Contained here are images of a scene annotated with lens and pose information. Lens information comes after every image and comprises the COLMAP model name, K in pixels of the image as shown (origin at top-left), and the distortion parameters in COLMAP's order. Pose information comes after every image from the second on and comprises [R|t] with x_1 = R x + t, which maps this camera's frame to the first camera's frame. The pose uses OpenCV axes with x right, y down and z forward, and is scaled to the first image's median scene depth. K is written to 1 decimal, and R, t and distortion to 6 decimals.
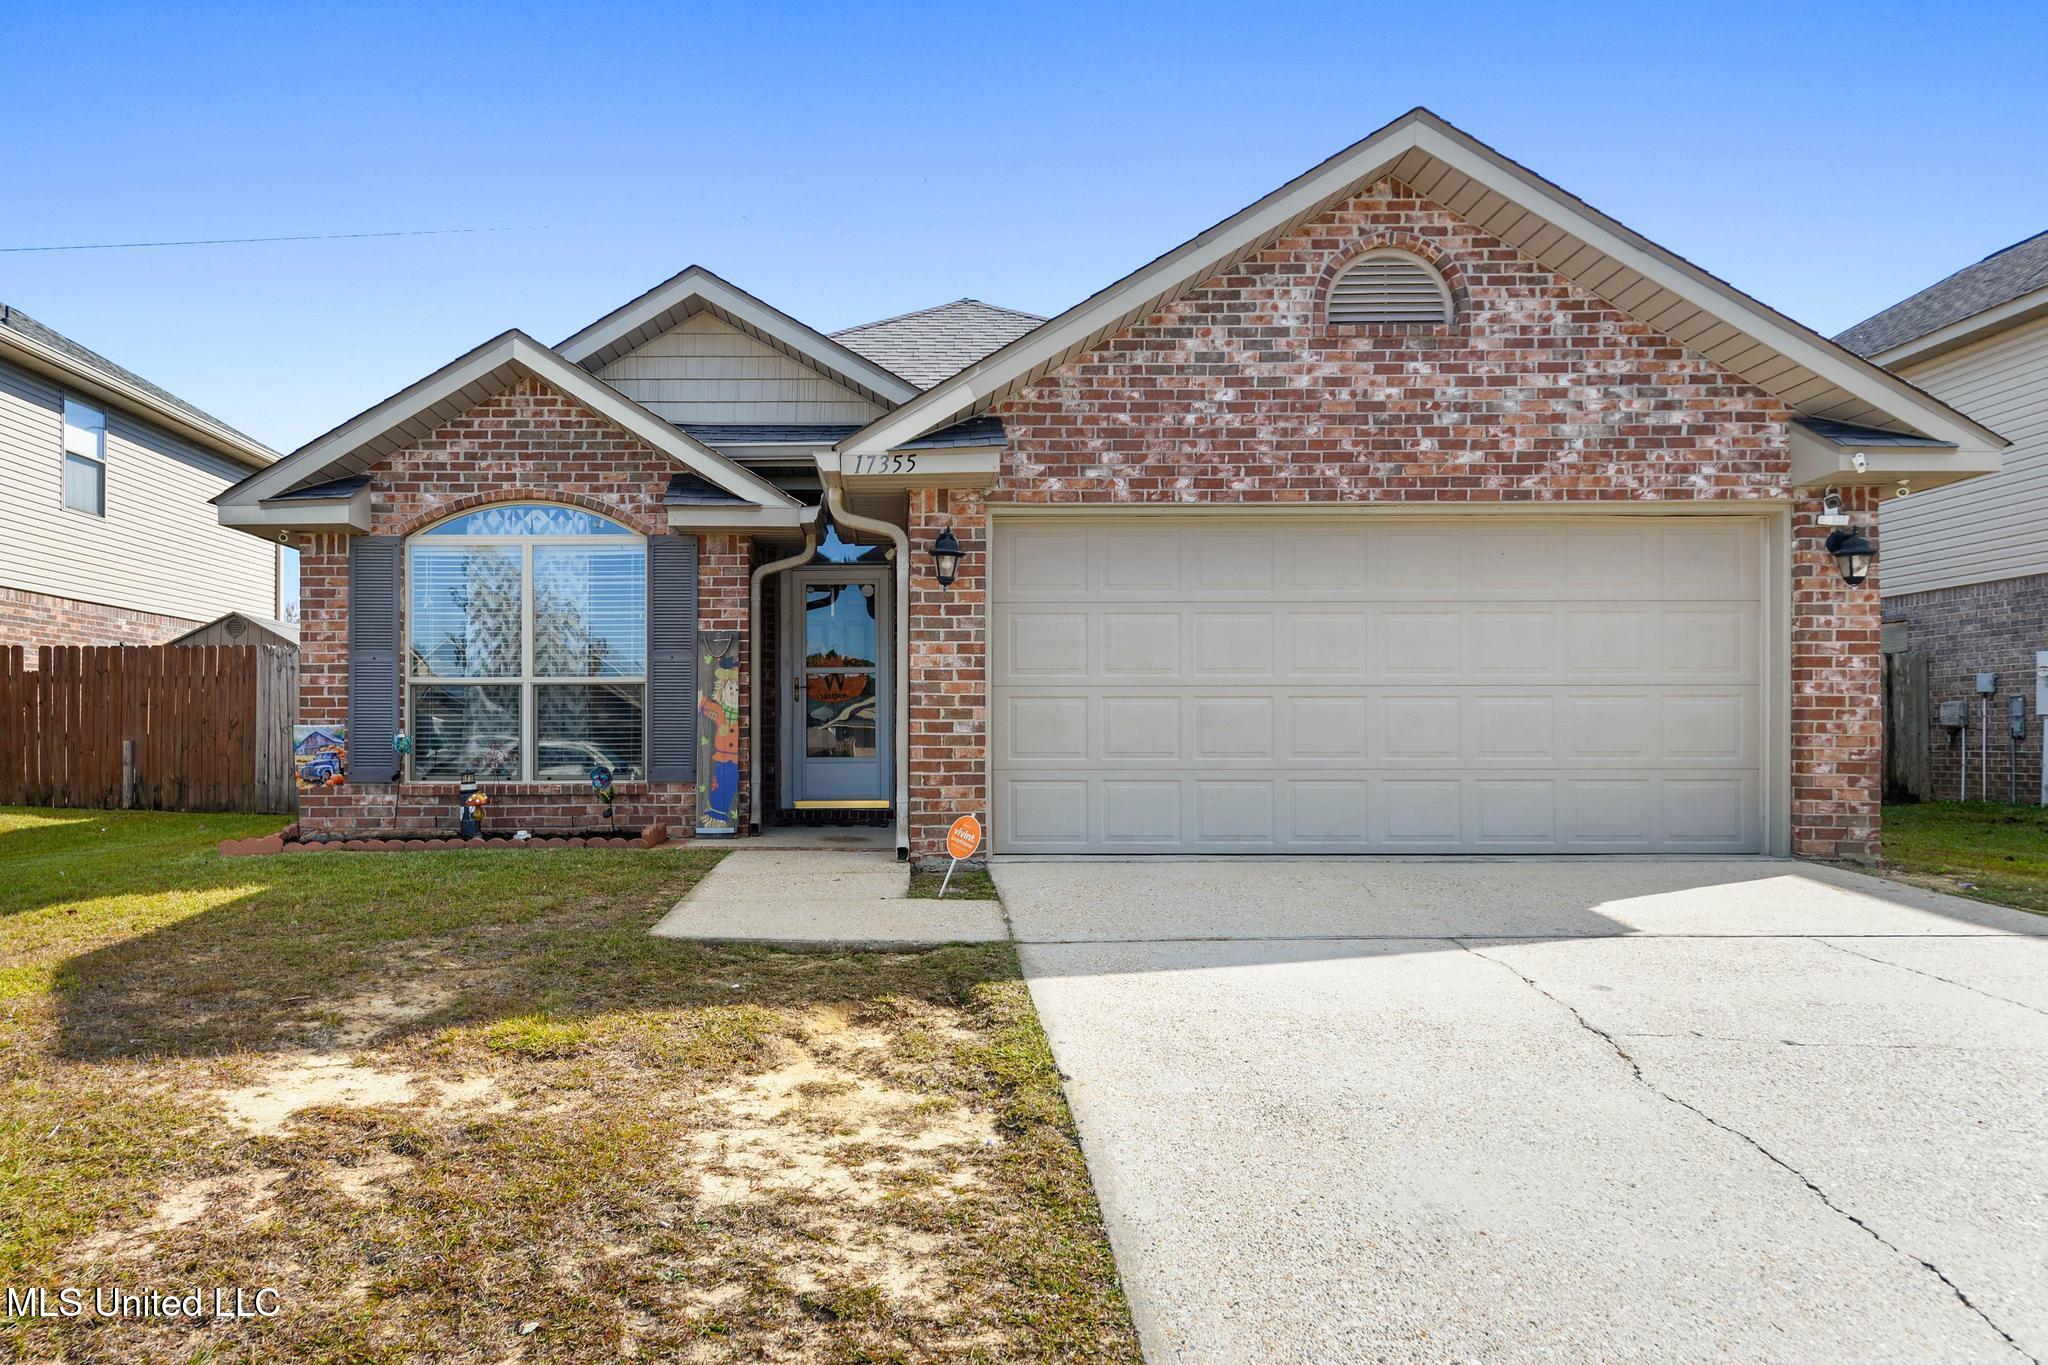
lens RADIAL K [[1310.2, 0, 928.8], [0, 1310.2, 726.3], [0, 0, 1]] dist [0.020920, -0.000630]
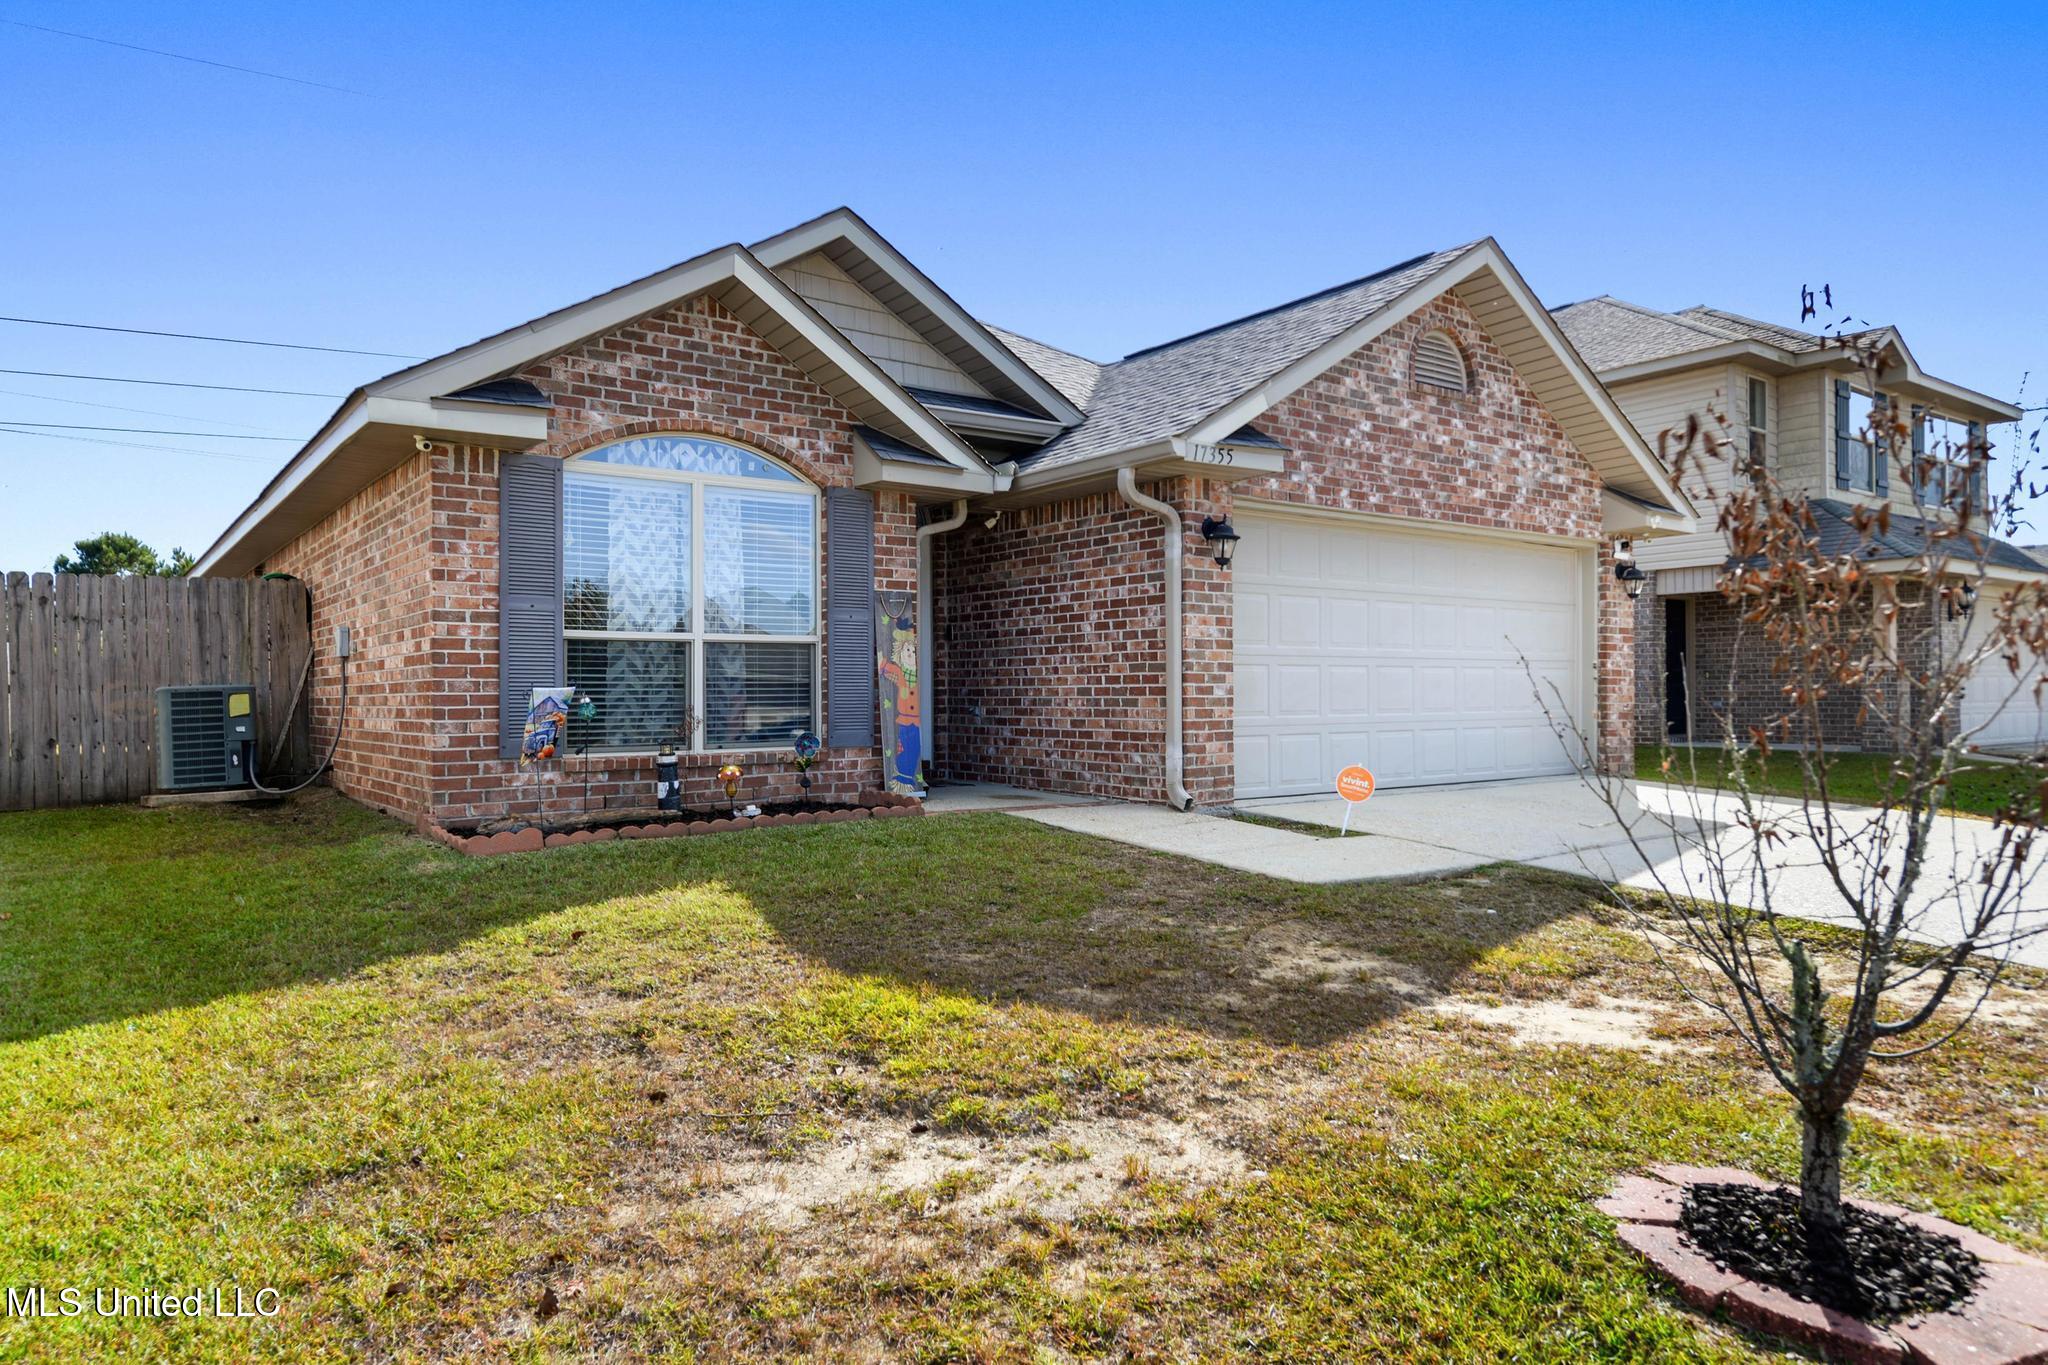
lens RADIAL K [[1310.2, 0, 1012.6], [0, 1310.2, 686.5], [0, 0, 1]] dist [0.020920, -0.000630]
pose [[0.796929, 0.001032, 0.604072, -0.800938], [-0.002093, 0.999997, 0.001053, -0.003393], [-0.604070, -0.002104, 0.796929, 0.200525]]
